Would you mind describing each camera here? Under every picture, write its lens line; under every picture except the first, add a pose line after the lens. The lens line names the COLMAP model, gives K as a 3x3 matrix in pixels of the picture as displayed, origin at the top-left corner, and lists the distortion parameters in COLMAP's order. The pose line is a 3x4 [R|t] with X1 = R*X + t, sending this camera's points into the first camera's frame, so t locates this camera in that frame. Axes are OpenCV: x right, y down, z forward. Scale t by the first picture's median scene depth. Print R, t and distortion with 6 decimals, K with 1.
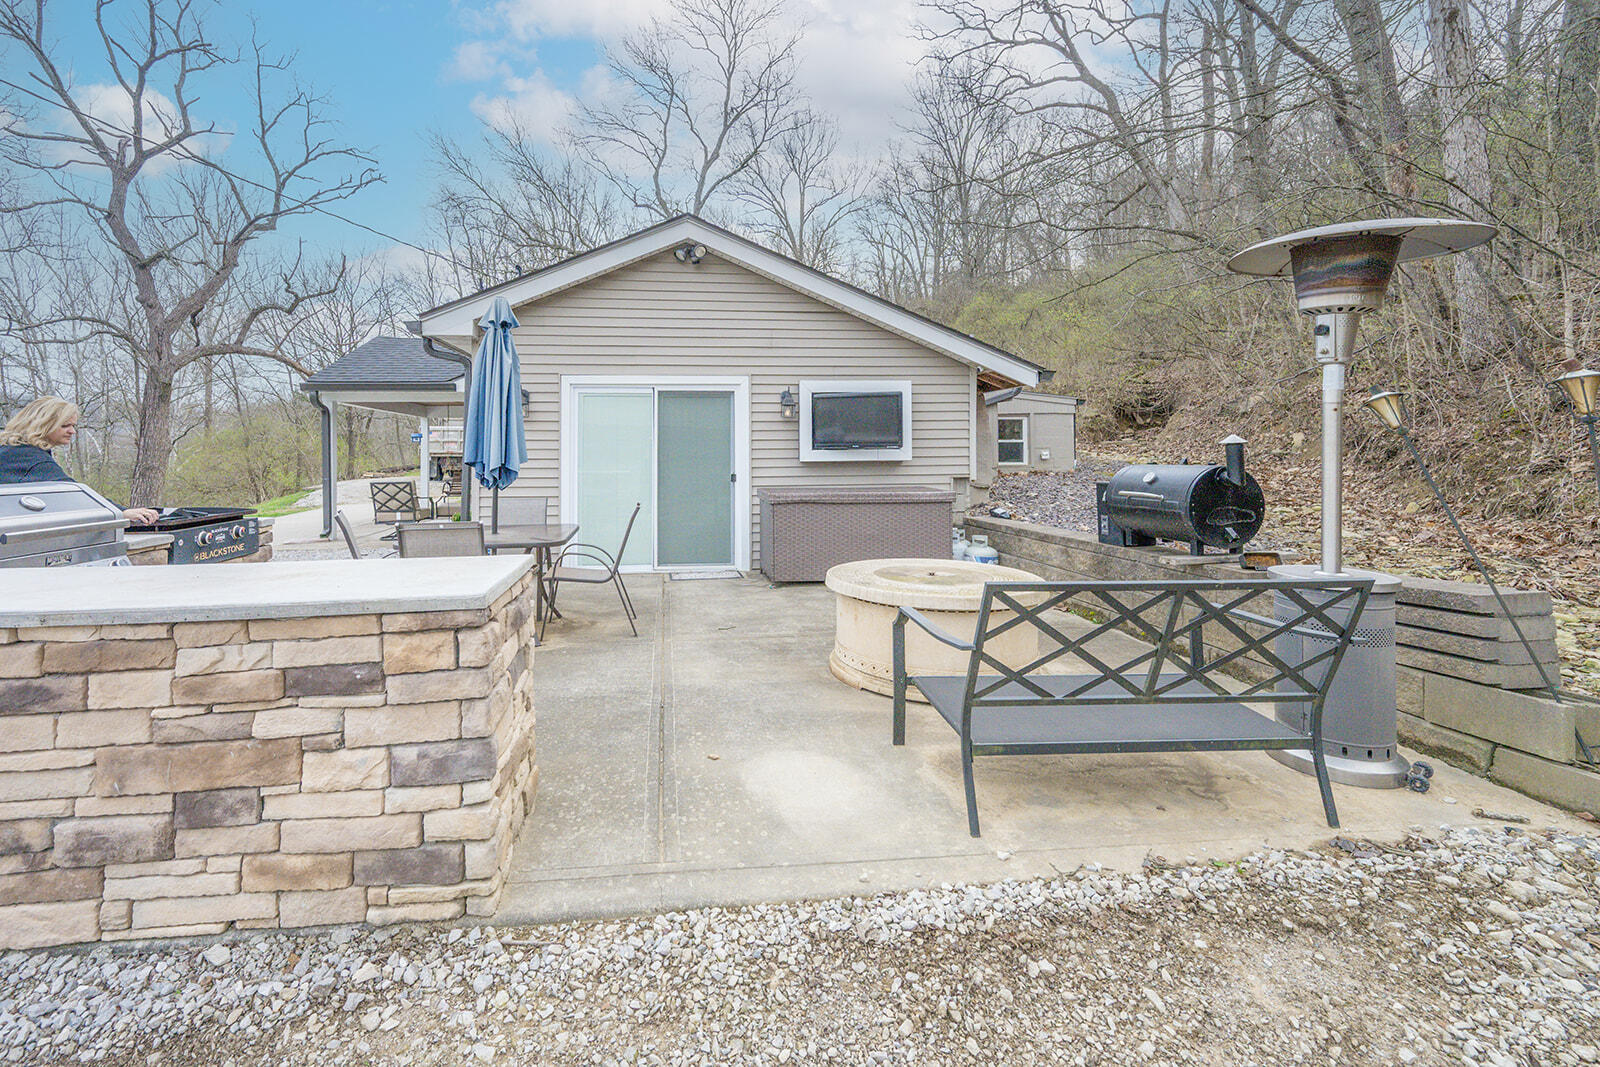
lens RADIAL K [[827.6, 0, 798.6], [0, 827.6, 518.2], [0, 0, 1]] dist [-0.000892, -0.000871]
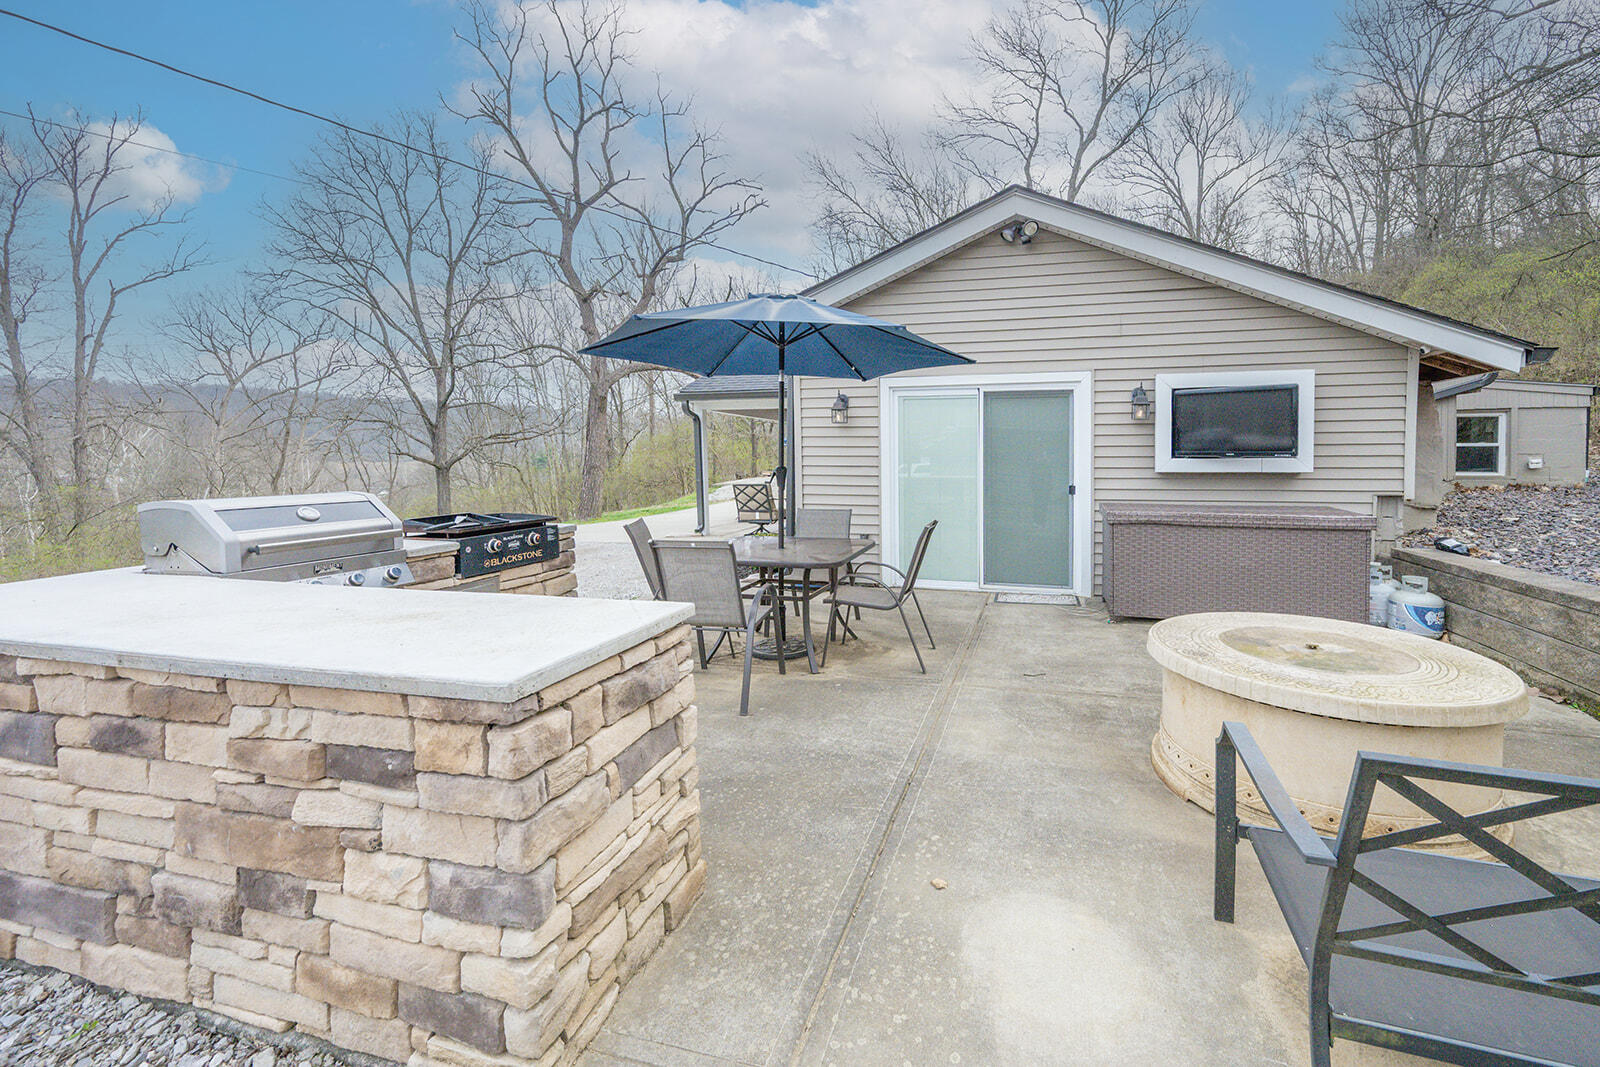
lens RADIAL K [[827.6, 0, 798.6], [0, 827.6, 518.2], [0, 0, 1]] dist [-0.000892, -0.000871]
pose [[0.905356, 0.036687, -0.423065, 0.034270], [-0.037768, 0.999270, 0.005832, -0.015356], [0.422970, 0.010698, 0.906081, 0.109028]]
